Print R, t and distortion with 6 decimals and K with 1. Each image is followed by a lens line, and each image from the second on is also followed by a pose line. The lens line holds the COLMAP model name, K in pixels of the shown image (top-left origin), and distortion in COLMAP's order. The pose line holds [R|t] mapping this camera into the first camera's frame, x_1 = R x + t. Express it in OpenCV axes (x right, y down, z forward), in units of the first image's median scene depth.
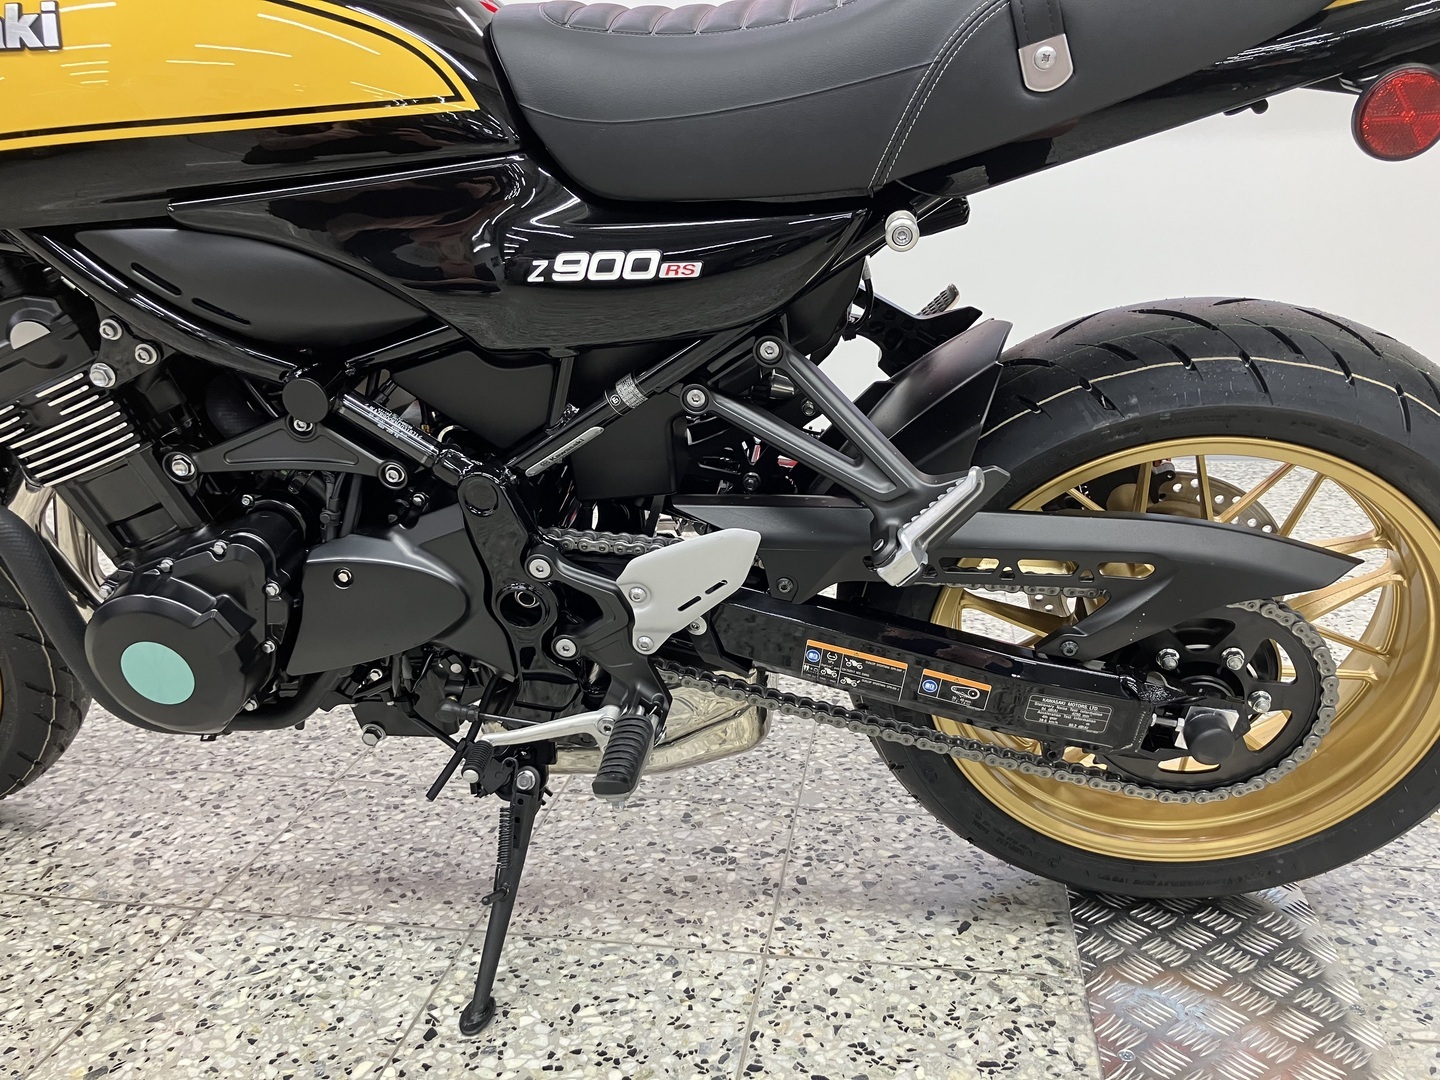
lens RADIAL K [[1215.2, 0, 720.0], [0, 1215.2, 540.0], [0, 0, 1]] dist [0.008861, -0.032506]
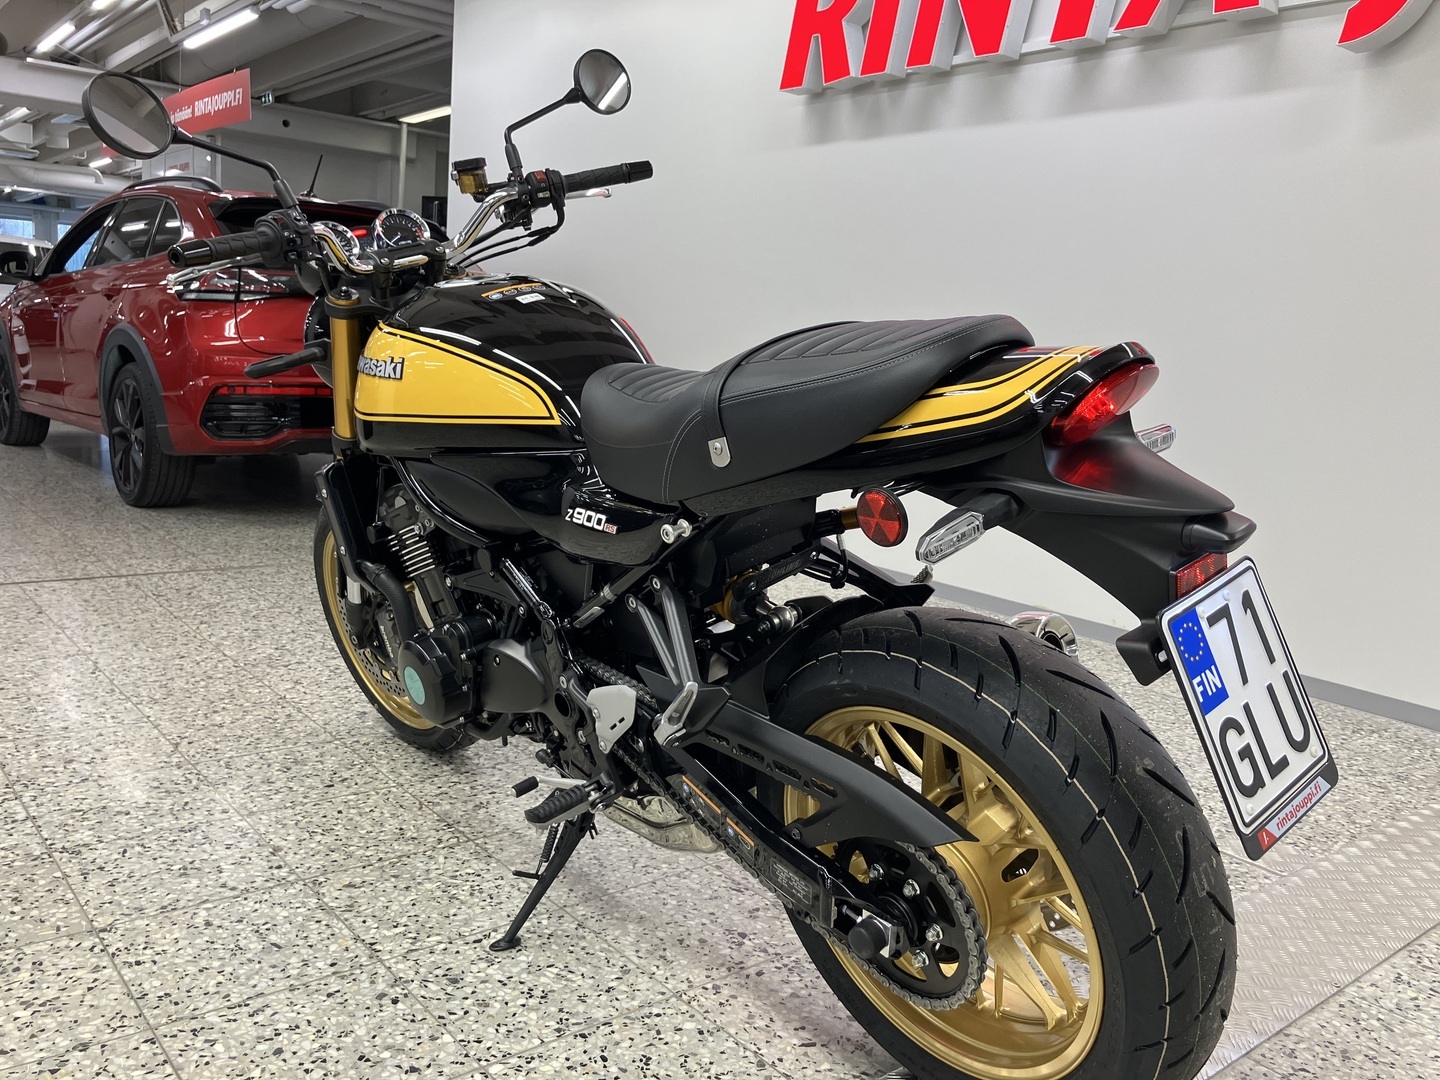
lens RADIAL K [[1212.4, 0, 721.5], [0, 1212.4, 512.9], [0, 0, 1]] dist [-0.010229, 0.029405]
pose [[0.746739, 0.162657, -0.644921, 0.920557], [-0.245830, 0.968471, -0.040381, -0.166078], [0.618020, 0.188696, 0.763181, -0.164749]]
